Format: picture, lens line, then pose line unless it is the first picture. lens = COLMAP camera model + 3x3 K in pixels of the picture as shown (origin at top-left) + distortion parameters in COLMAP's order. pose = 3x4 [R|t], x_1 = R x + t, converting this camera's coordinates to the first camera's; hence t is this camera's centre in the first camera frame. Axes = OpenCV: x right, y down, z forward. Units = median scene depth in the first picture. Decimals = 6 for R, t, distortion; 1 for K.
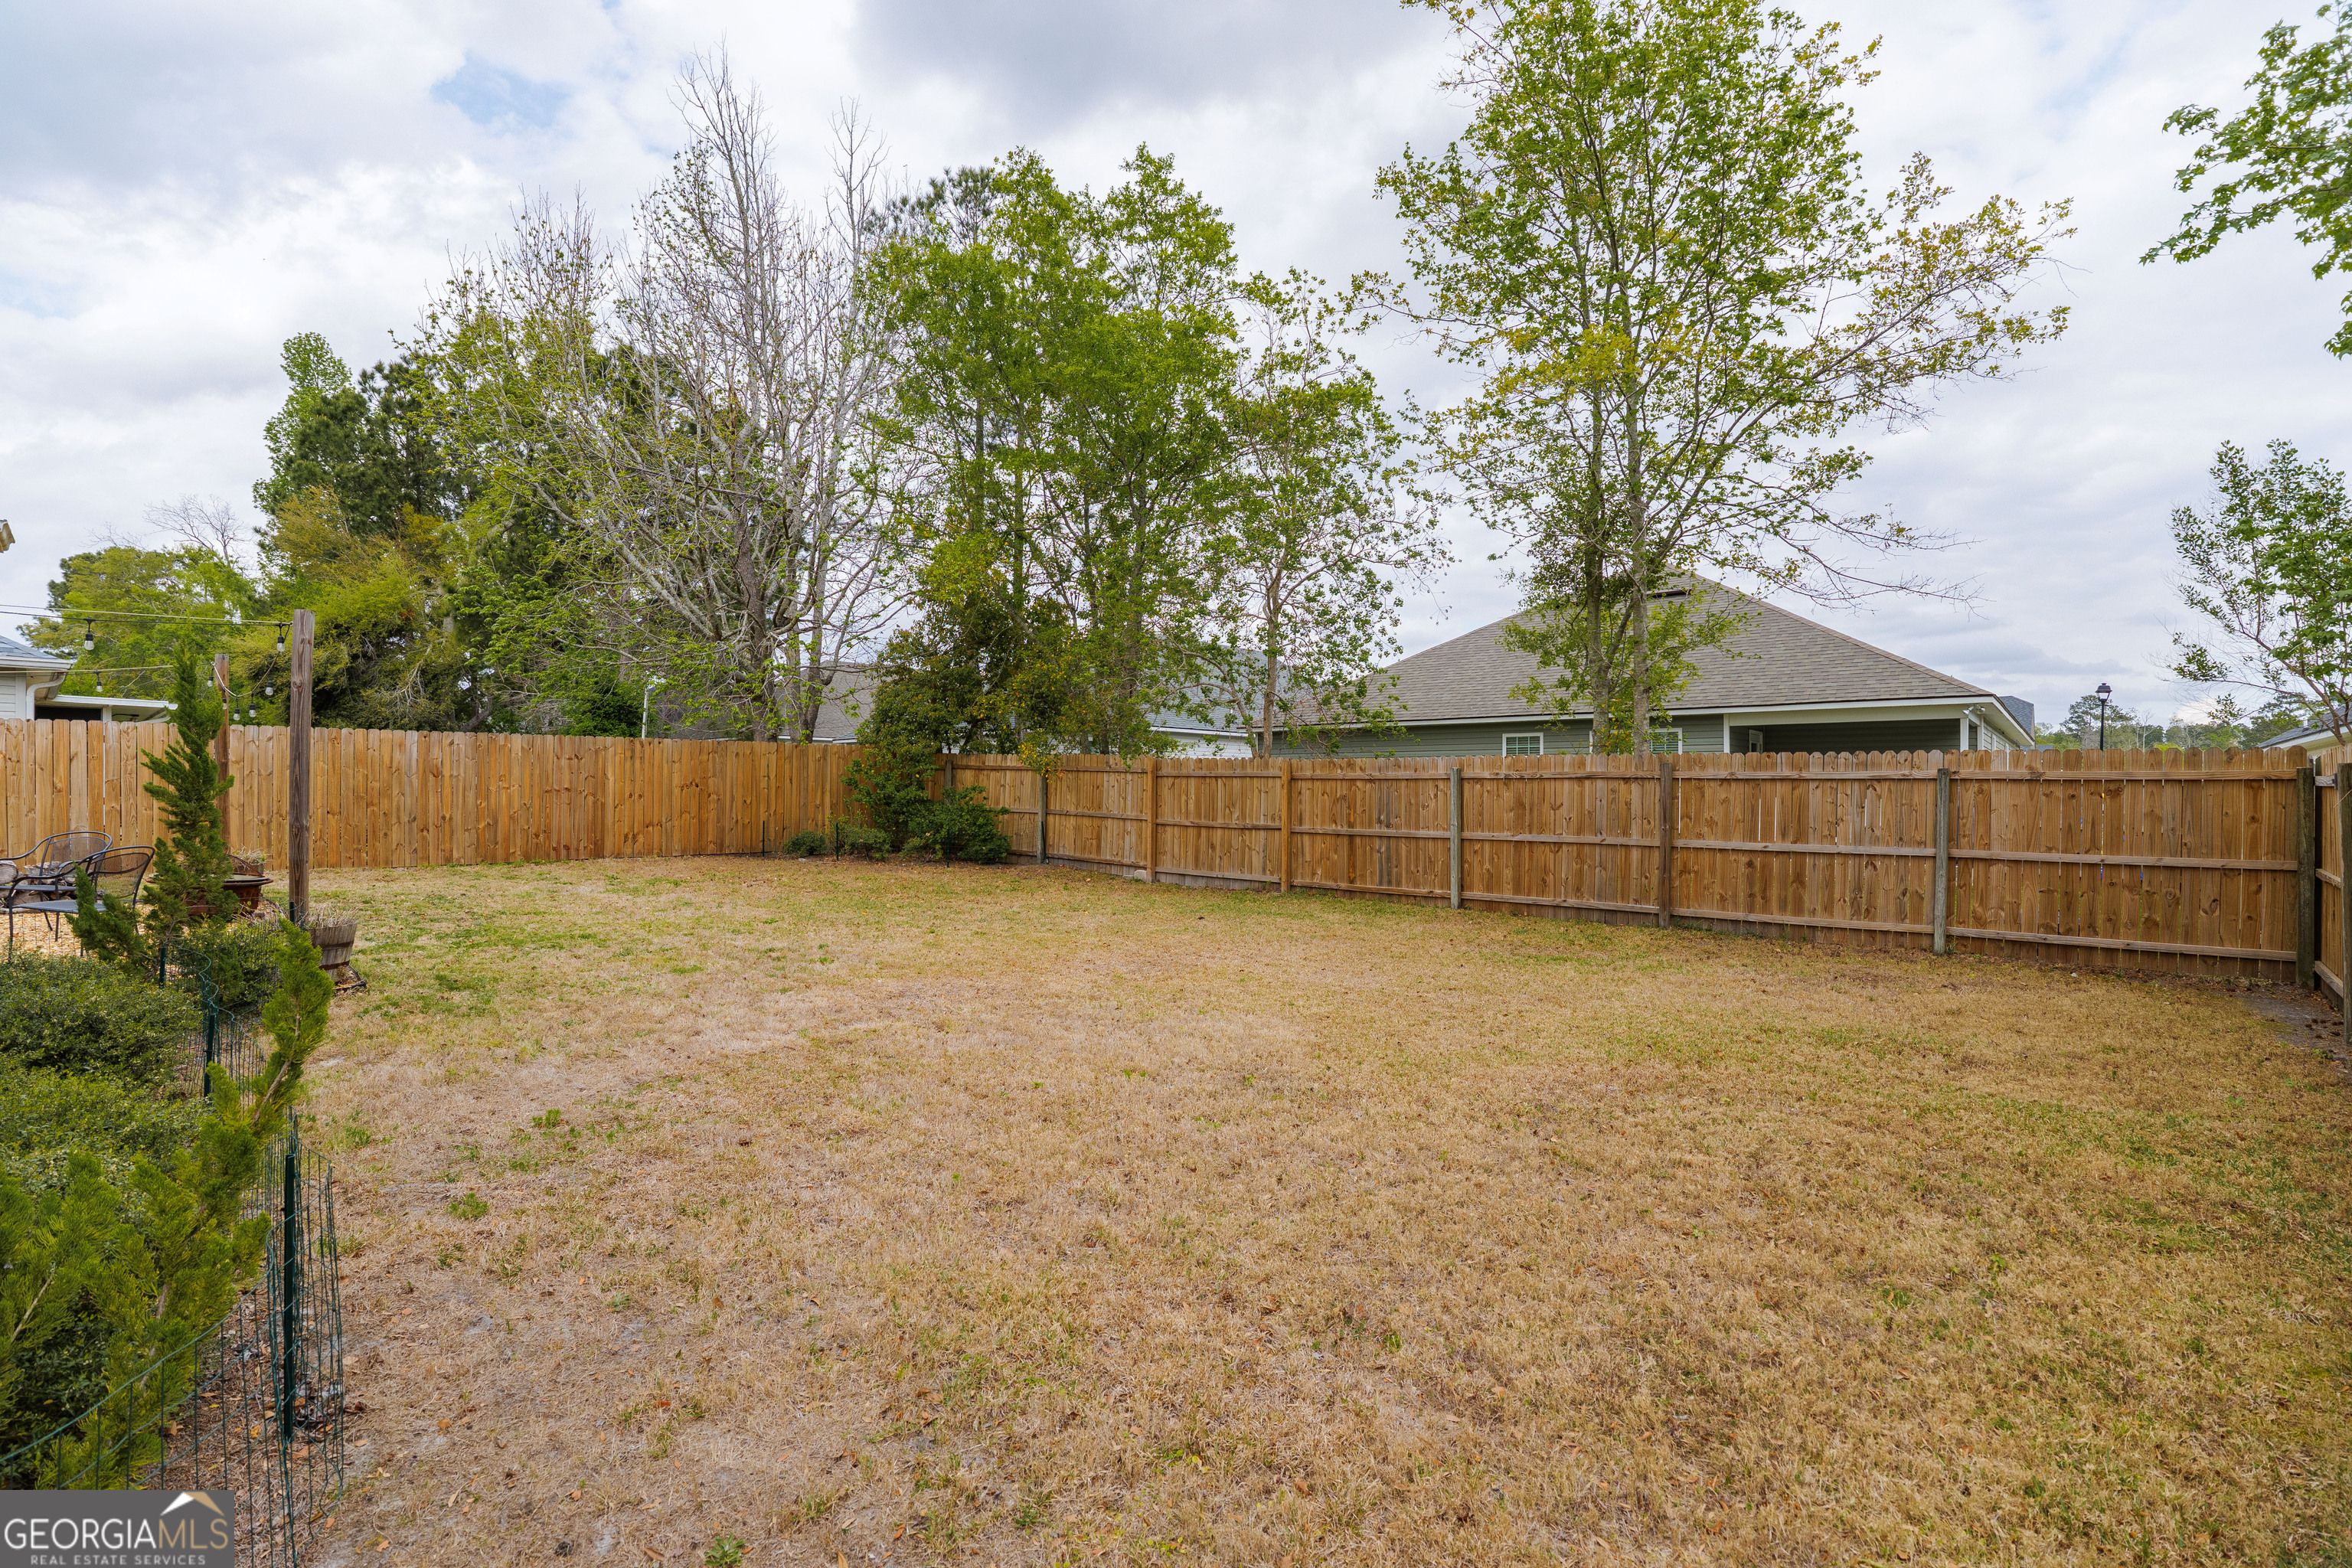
lens RADIAL K [[1104.4, 0, 1172.2], [0, 1104.4, 798.1], [0, 0, 1]] dist [-0.050155, 0.000419]
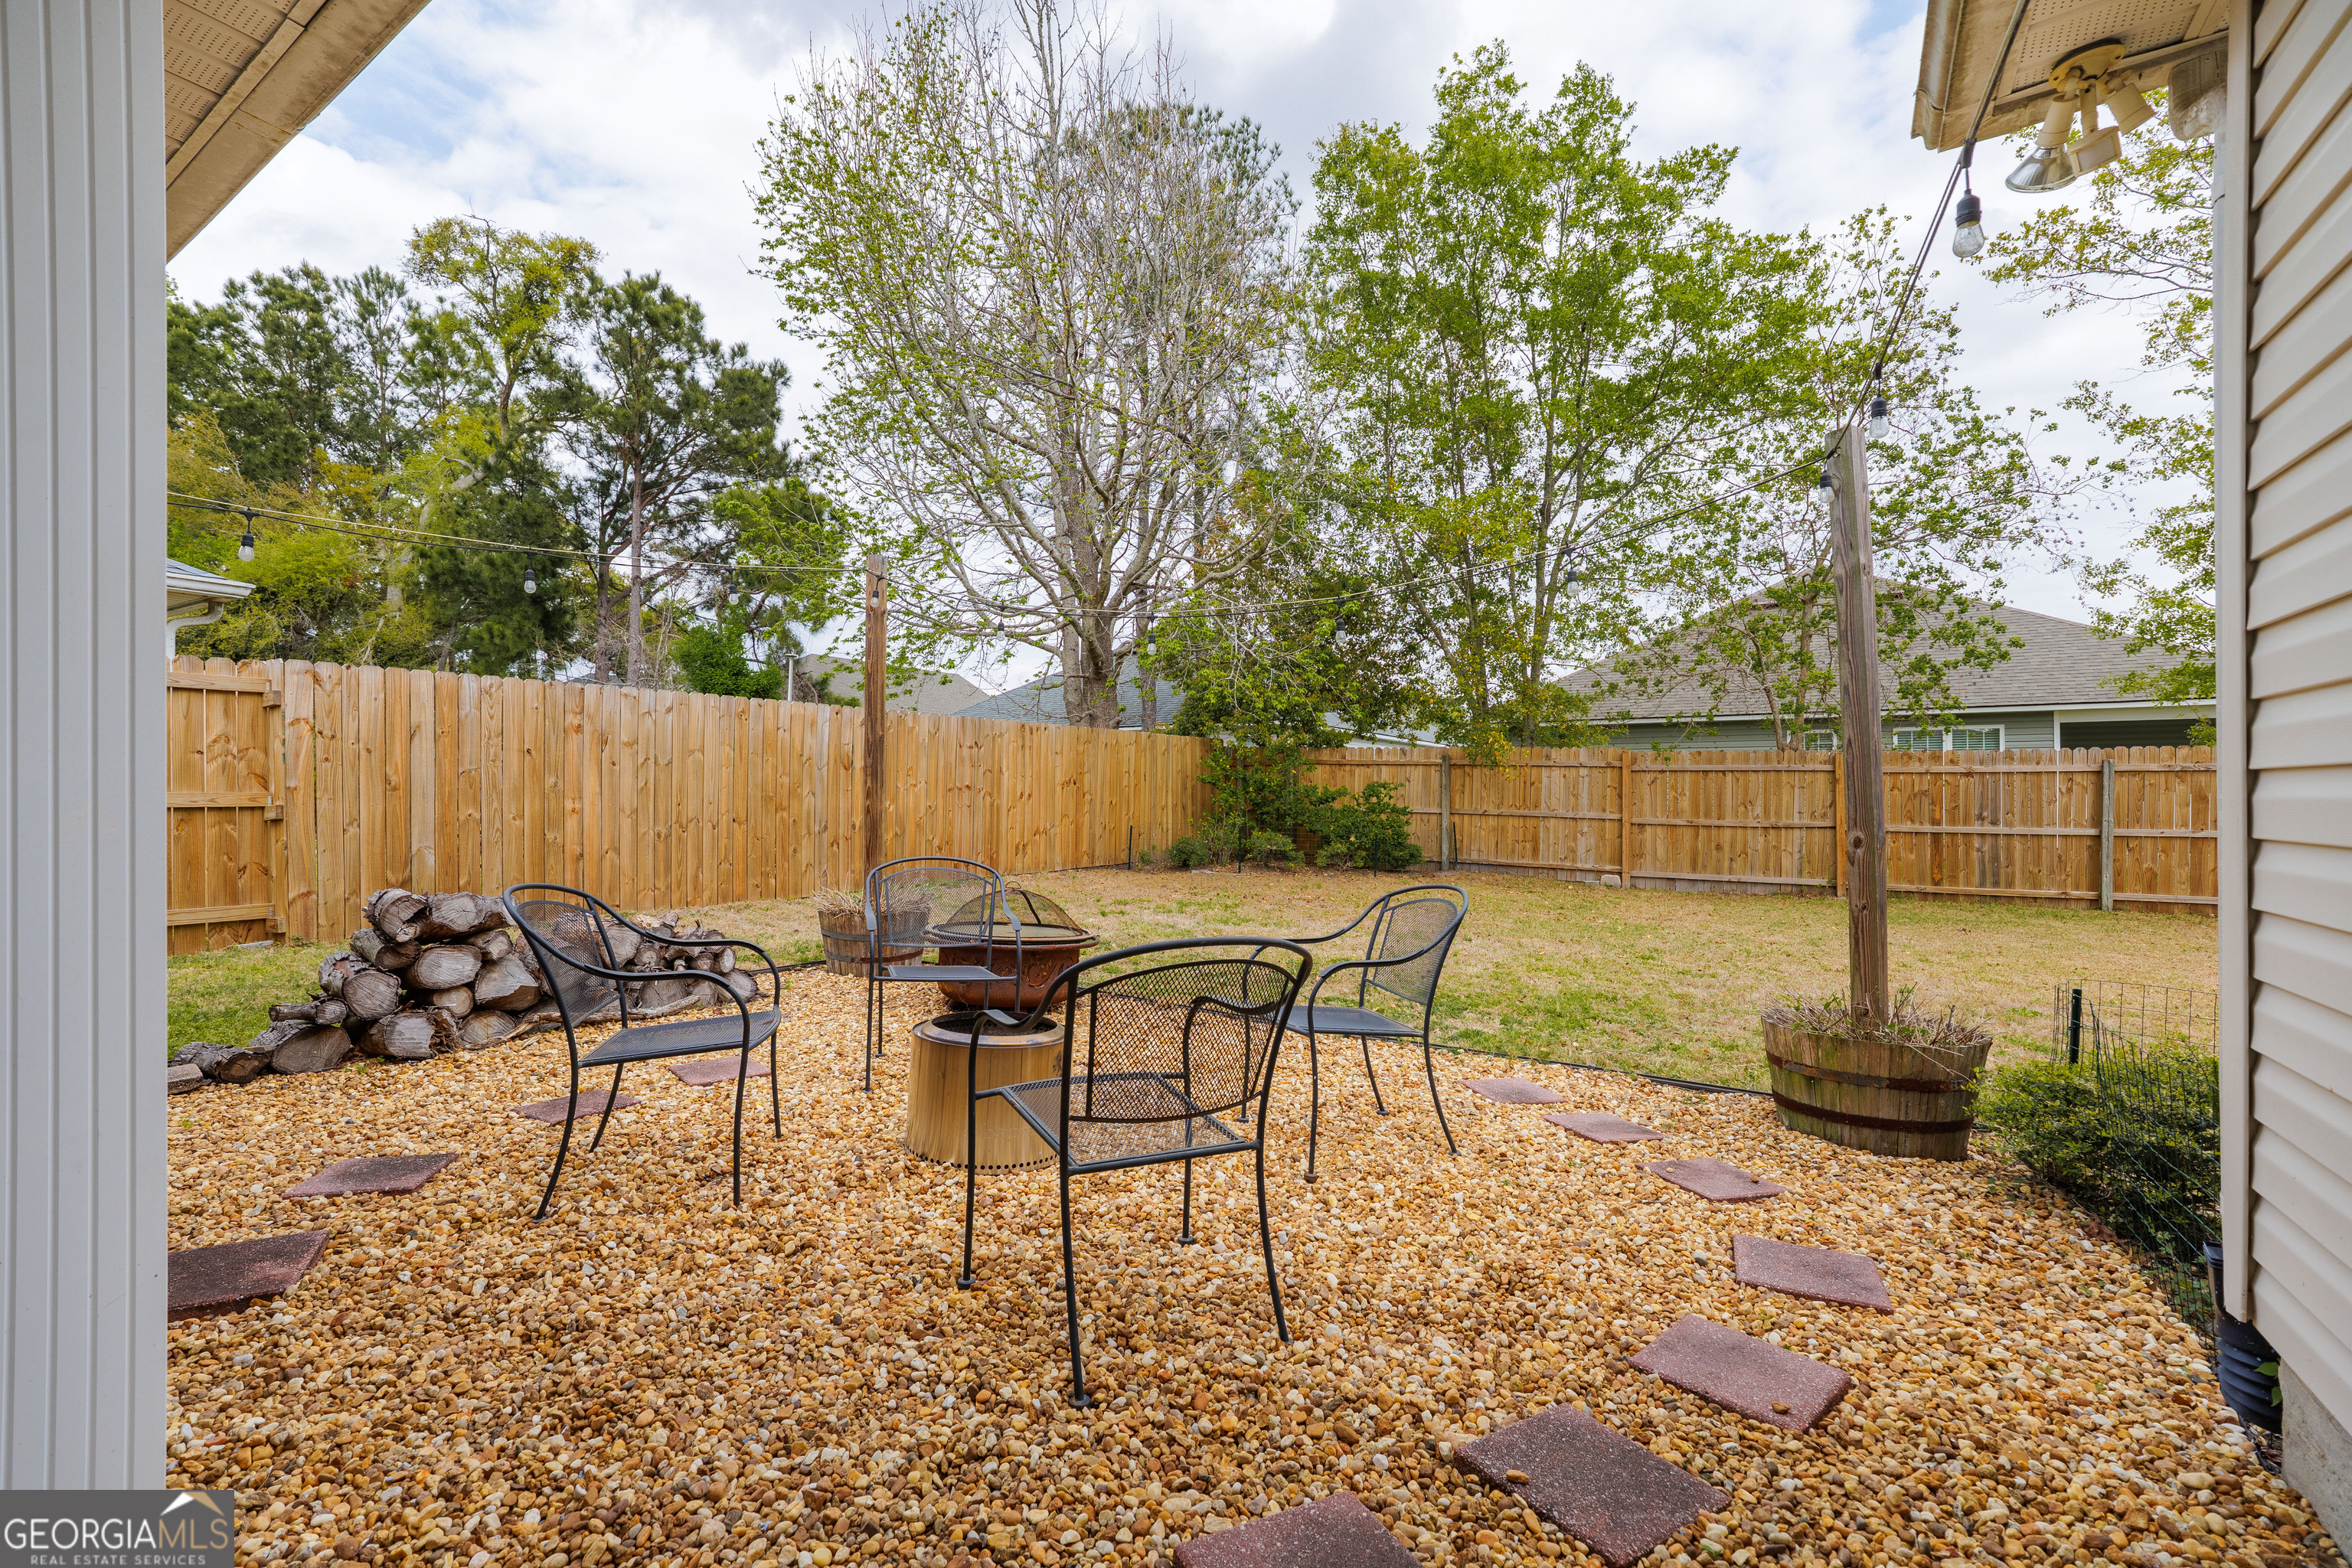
lens RADIAL K [[1050.9, 0, 1176.0], [0, 1050.9, 784.0], [0, 0, 1]] dist [-0.001708, -0.000121]
pose [[0.981905, -0.003849, 0.189336, -0.583827], [0.006681, 0.999875, -0.014323, -0.000168], [-0.189257, 0.015328, 0.981808, 0.232111]]
